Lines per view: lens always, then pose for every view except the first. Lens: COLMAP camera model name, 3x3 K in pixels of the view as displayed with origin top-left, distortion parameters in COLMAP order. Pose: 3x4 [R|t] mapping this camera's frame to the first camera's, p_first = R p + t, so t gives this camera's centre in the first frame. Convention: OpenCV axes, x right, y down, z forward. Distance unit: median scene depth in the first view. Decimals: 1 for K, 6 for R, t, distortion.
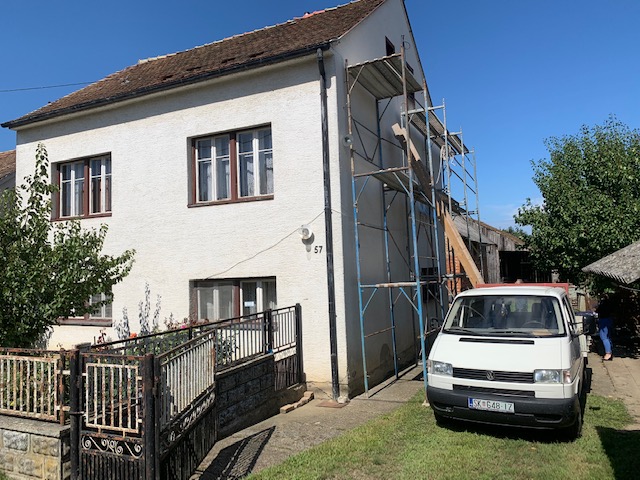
lens RADIAL K [[488.0, 0, 320.0], [0, 488.0, 240.0], [0, 0, 1]] dist [0.042123, -0.054615]
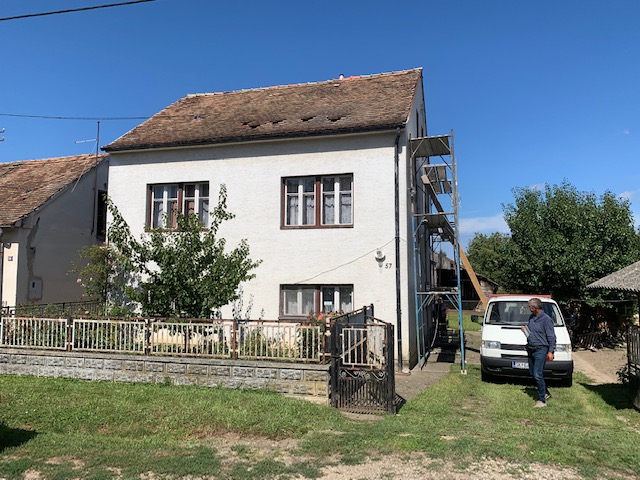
lens RADIAL K [[488.0, 0, 320.0], [0, 488.0, 240.0], [0, 0, 1]] dist [0.042123, -0.054615]
pose [[0.985282, 0.051364, 0.163036, -0.410343], [-0.047727, 0.998518, -0.026154, -0.008744], [-0.164138, 0.017988, 0.986273, -0.348059]]
